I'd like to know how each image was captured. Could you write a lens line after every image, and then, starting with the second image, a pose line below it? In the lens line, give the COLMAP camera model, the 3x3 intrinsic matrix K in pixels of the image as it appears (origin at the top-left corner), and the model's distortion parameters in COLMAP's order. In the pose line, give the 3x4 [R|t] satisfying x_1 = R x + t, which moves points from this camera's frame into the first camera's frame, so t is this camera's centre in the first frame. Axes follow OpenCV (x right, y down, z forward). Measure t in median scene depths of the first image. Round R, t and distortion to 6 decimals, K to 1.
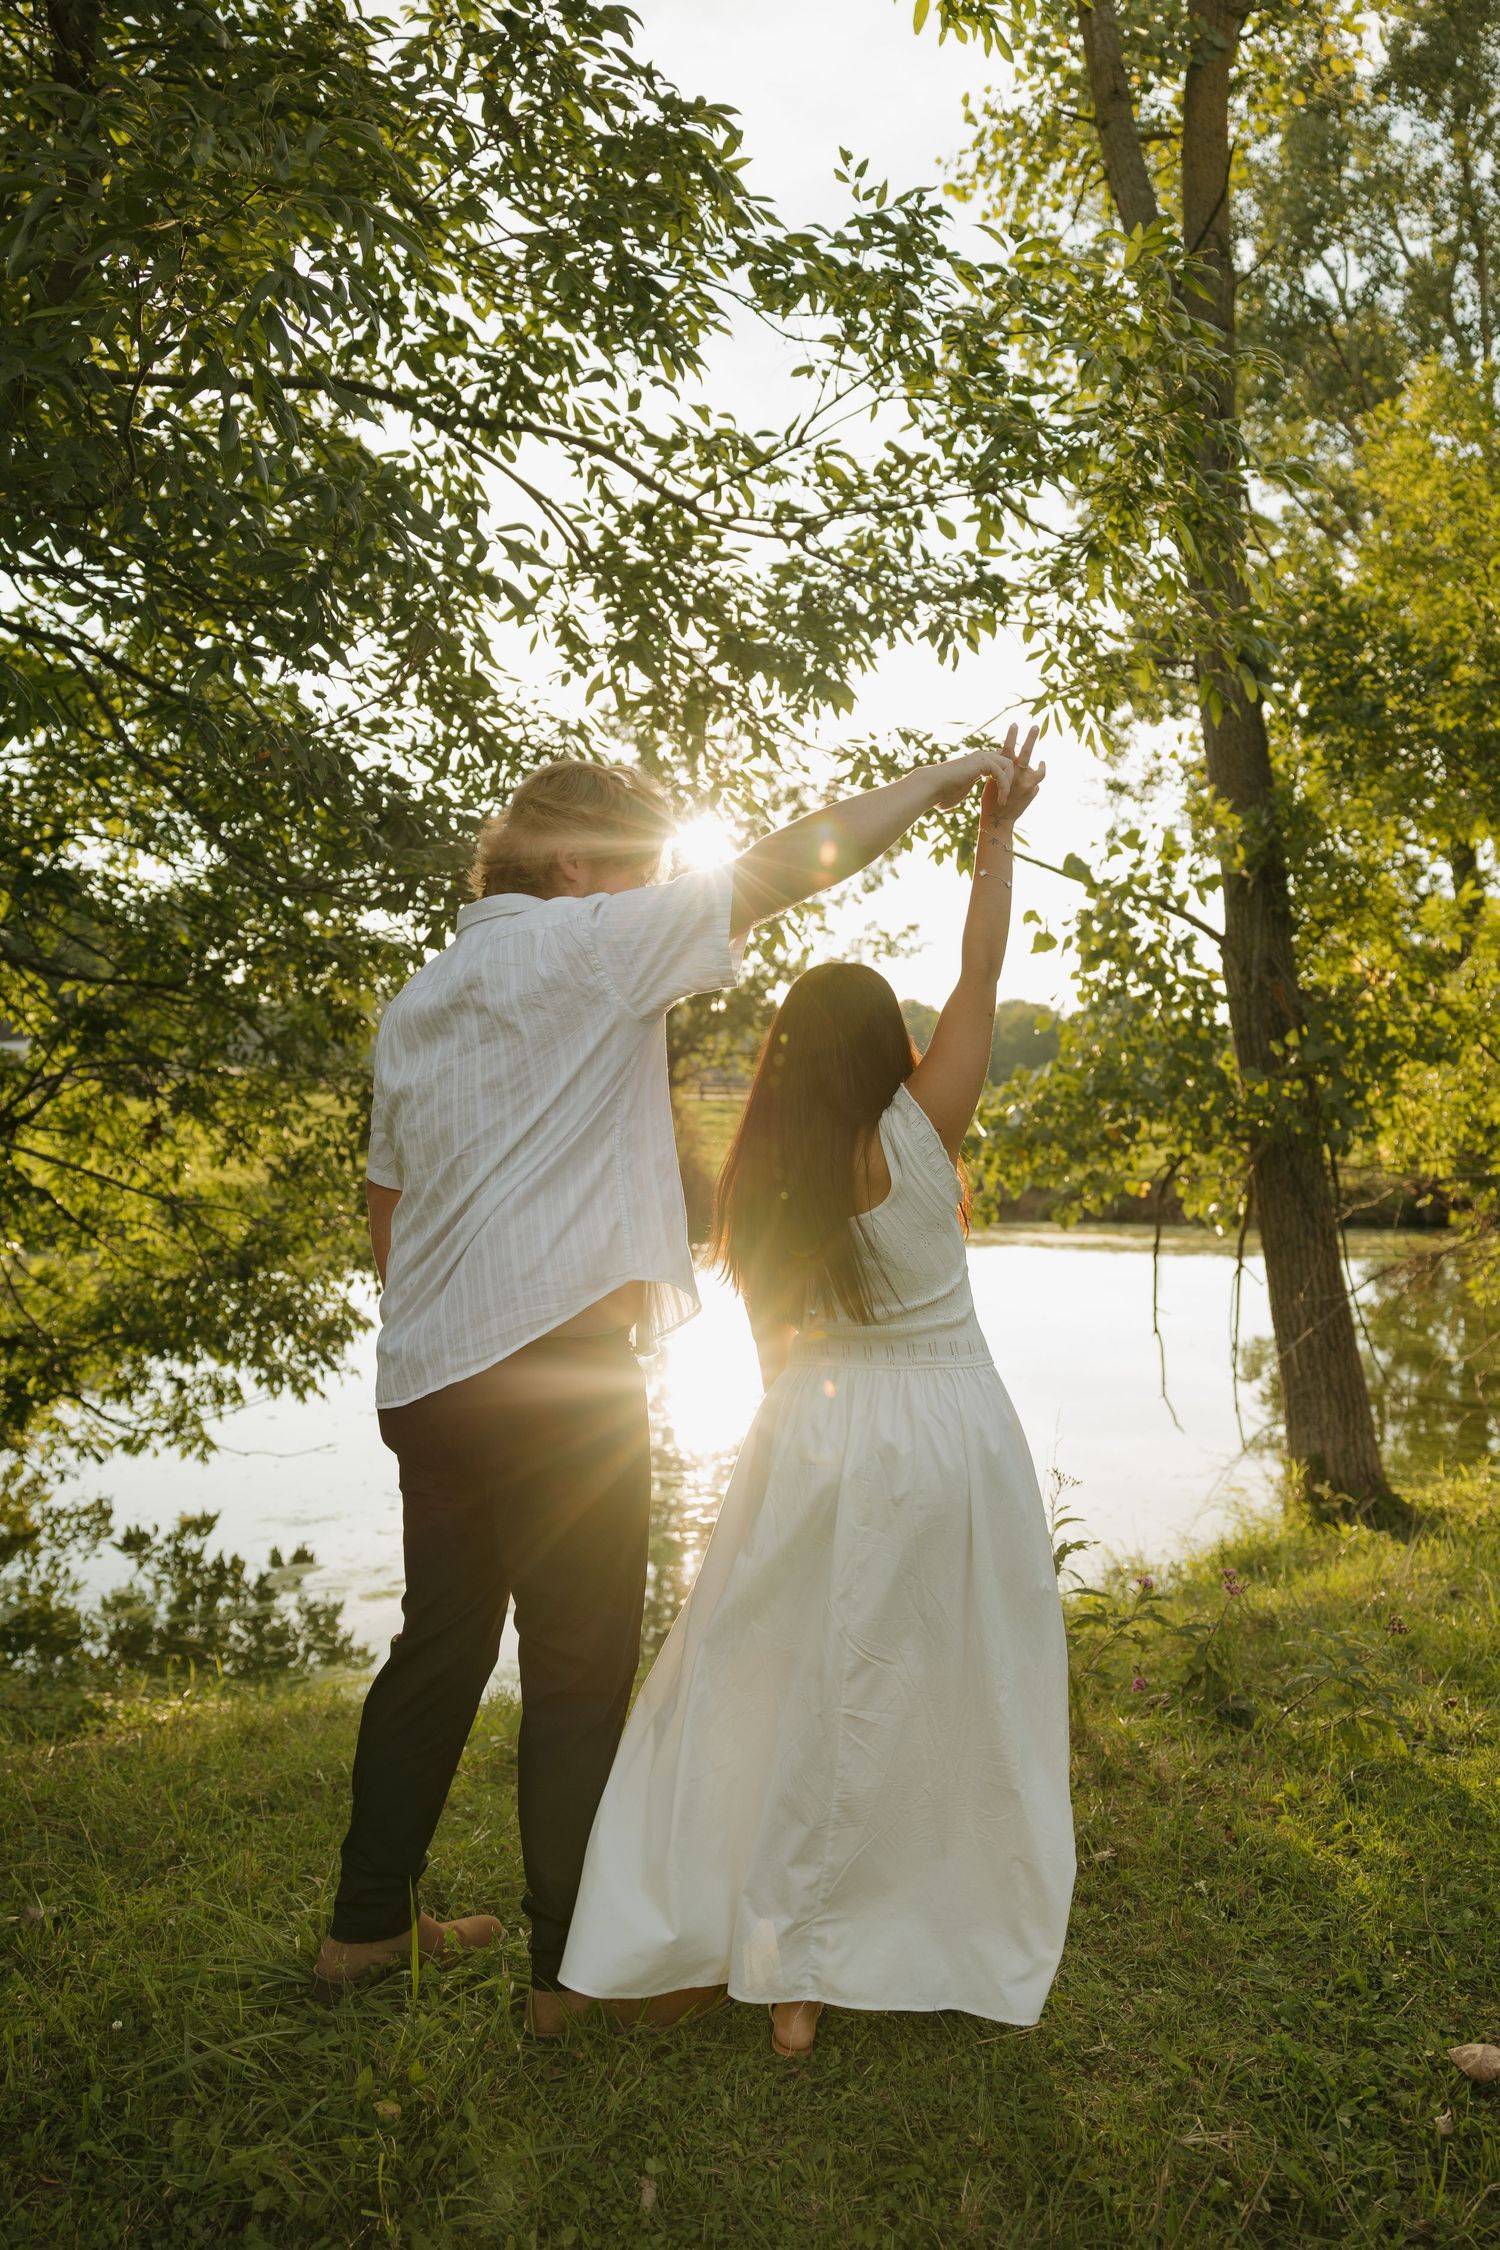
lens RADIAL K [[1533.5, 0, 750.0], [0, 1533.5, 1125.0], [0, 0, 1]] dist [0.013365, -0.002562]
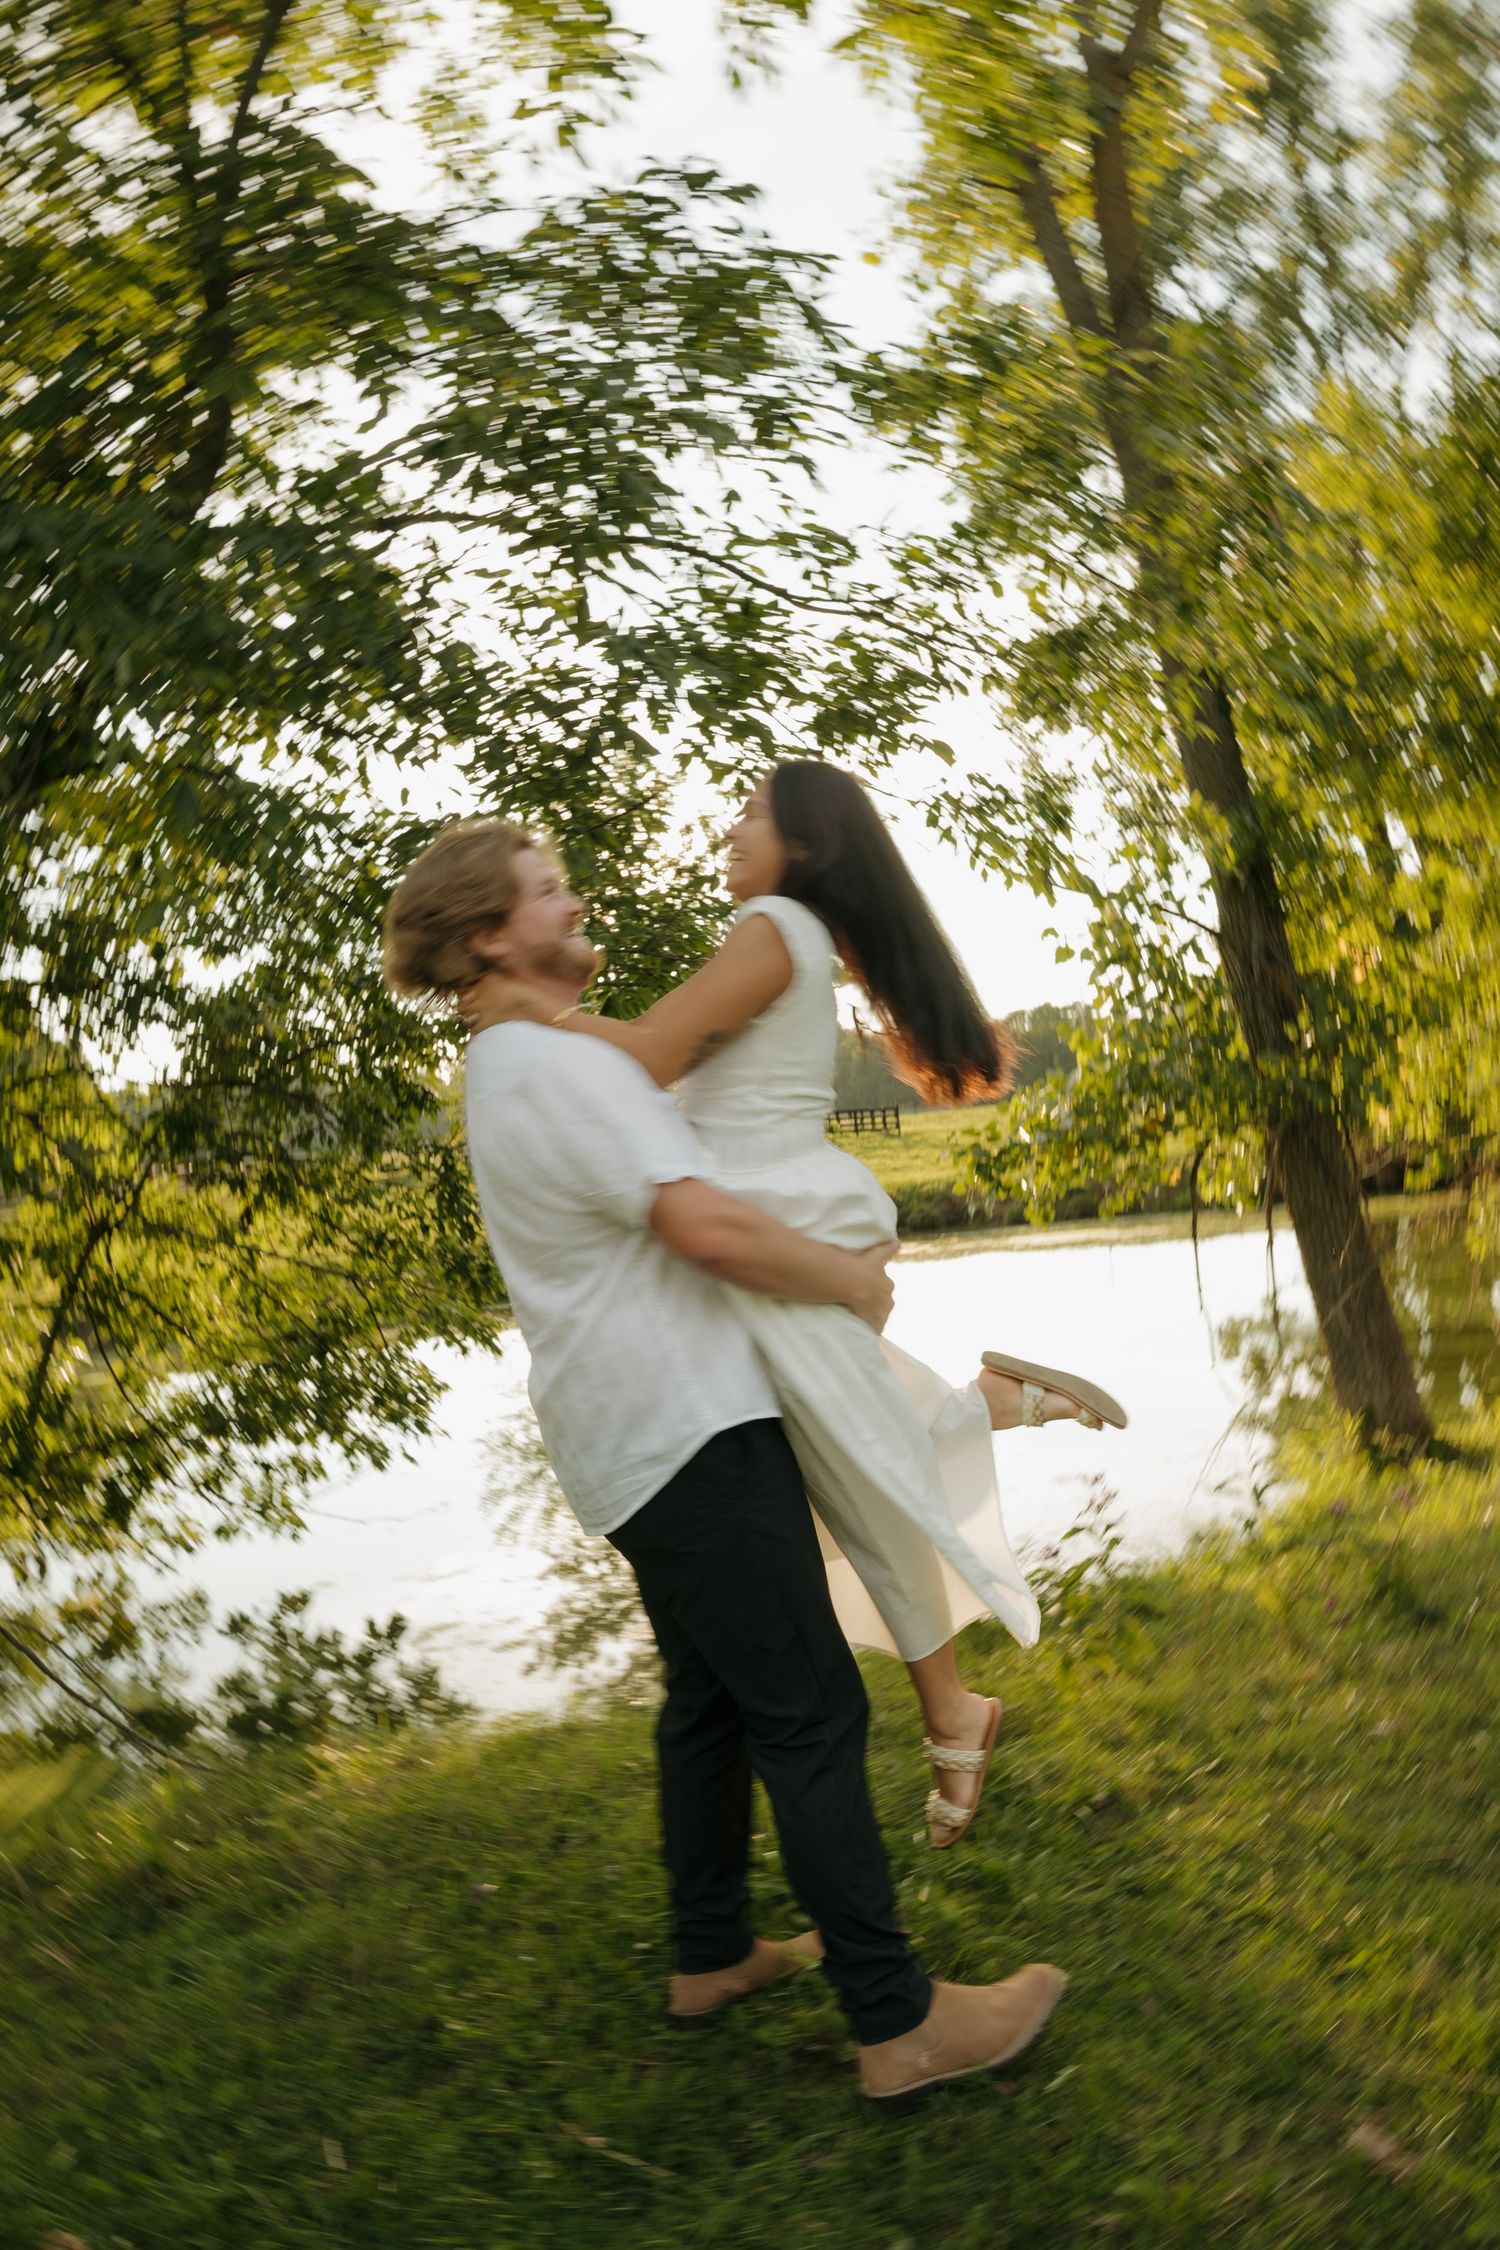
lens RADIAL K [[1533.5, 0, 750.0], [0, 1533.5, 1125.0], [0, 0, 1]] dist [0.013365, -0.002562]
pose [[0.993517, -0.105081, 0.043374, -0.078967], [0.106105, 0.994111, -0.022010, -0.001226], [-0.040806, 0.026470, 0.998816, -0.047187]]
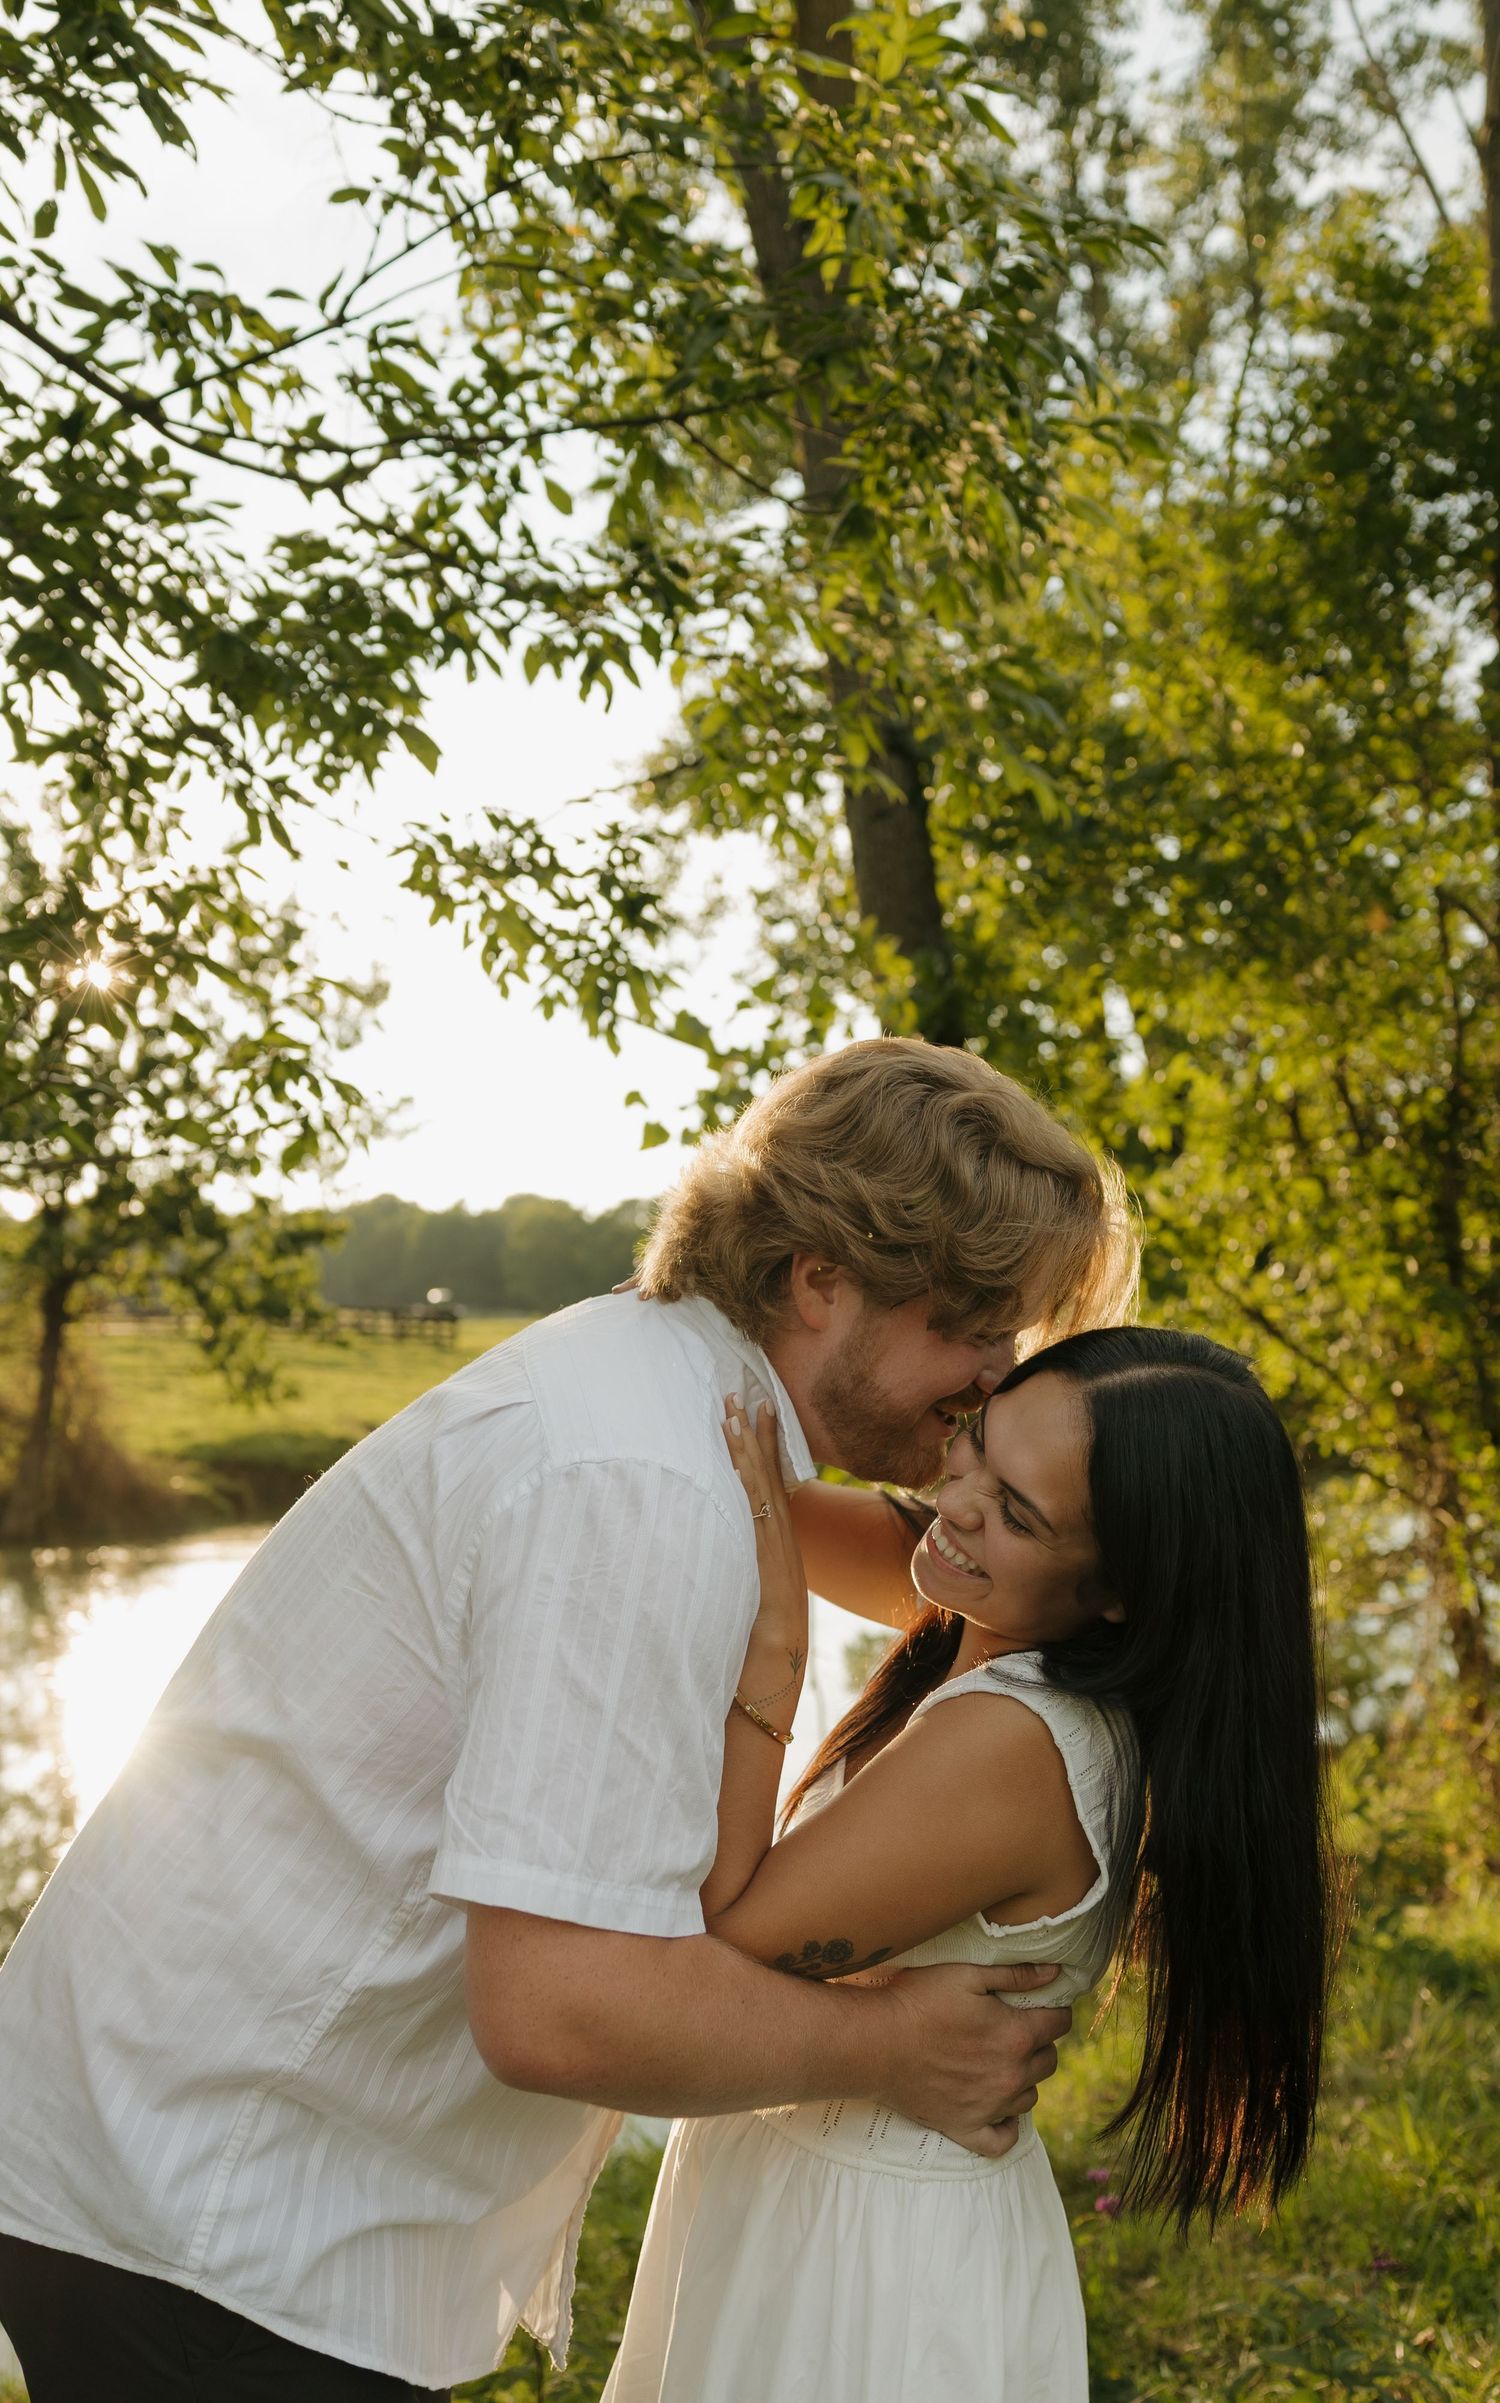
lens RADIAL K [[2042.0, 0, 748.4], [0, 2042.0, 1379.6], [0, 0, 1]] dist [-0.067923, 0.074592]
pose [[0.961678, -0.026845, 0.272864, -0.019956], [0.024316, 0.999624, 0.012646, -0.018851], [-0.273101, -0.005526, 0.961969, 0.100404]]
